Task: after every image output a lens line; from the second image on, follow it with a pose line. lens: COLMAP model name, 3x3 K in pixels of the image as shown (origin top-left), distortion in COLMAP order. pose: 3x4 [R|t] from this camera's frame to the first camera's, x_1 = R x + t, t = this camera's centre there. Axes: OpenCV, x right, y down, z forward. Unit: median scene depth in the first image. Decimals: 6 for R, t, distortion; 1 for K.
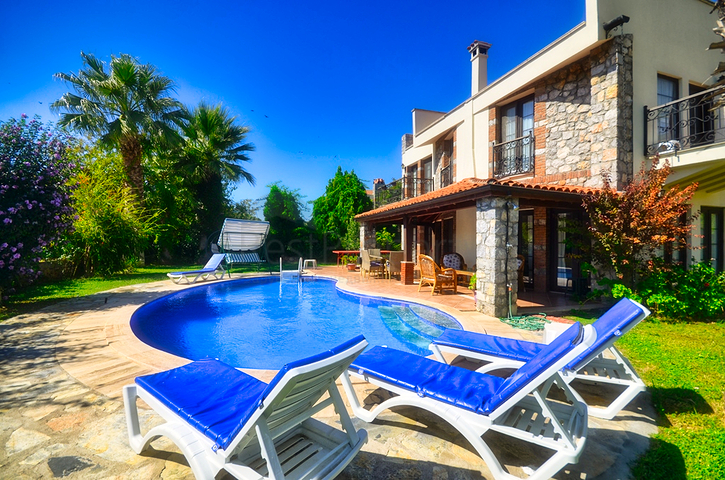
lens RADIAL K [[316.1, 0, 362.5], [0, 316.1, 240.0], [0, 0, 1]] dist [0.000306, -0.003966]
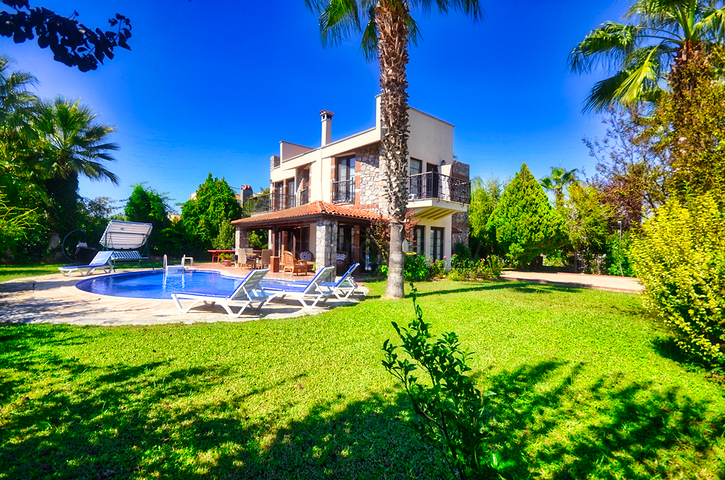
lens RADIAL K [[316.1, 0, 362.5], [0, 316.1, 240.0], [0, 0, 1]] dist [0.000306, -0.003966]
pose [[0.912075, 0.018301, 0.409616, -0.079187], [-0.014864, 0.999823, -0.011573, 0.002927], [-0.409755, 0.004466, 0.912185, -0.436272]]
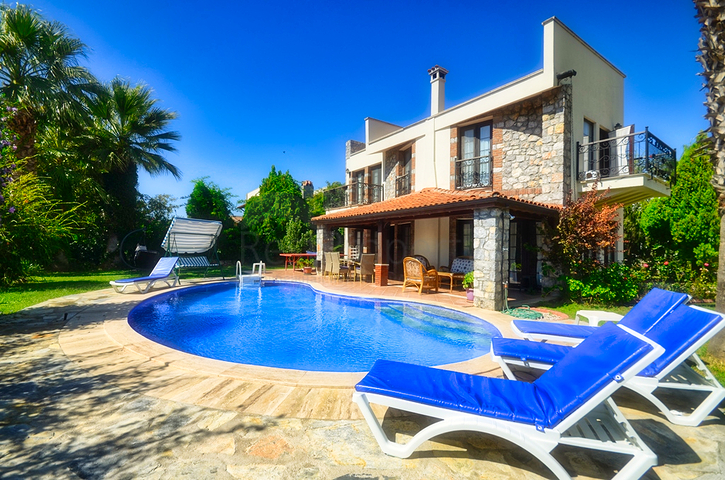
lens RADIAL K [[316.1, 0, 362.5], [0, 316.1, 240.0], [0, 0, 1]] dist [0.000306, -0.003966]
pose [[0.955179, 0.012816, 0.295752, -0.212074], [-0.010013, 0.999889, -0.010993, 0.000708], [-0.295861, 0.007539, 0.955201, 0.015706]]
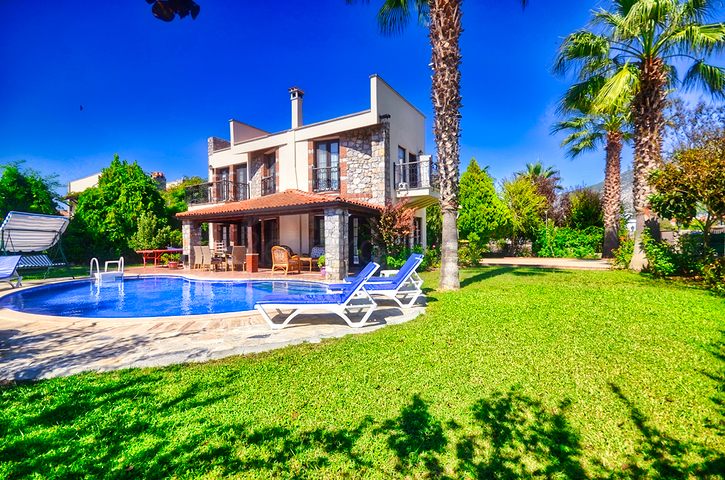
lens RADIAL K [[316.1, 0, 362.5], [0, 316.1, 240.0], [0, 0, 1]] dist [0.000306, -0.003966]
pose [[0.749036, -0.014678, 0.662366, -0.317760], [0.016059, 0.999863, 0.003997, 0.015034], [-0.662334, 0.007643, 0.749170, -0.178139]]
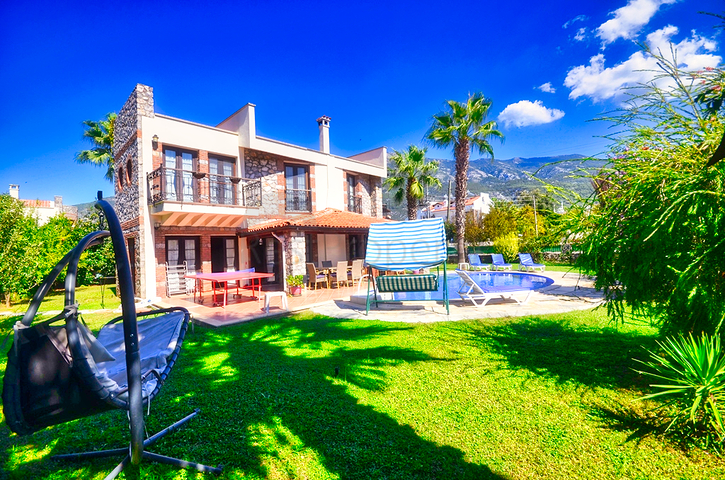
lens RADIAL K [[316.1, 0, 362.5], [0, 316.1, 240.0], [0, 0, 1]] dist [0.000306, -0.003966]
pose [[-0.480328, 0.040187, 0.876168, -0.987643], [0.038863, 0.998944, -0.024513, -0.011011], [-0.876228, 0.022277, -0.481382, 1.576623]]
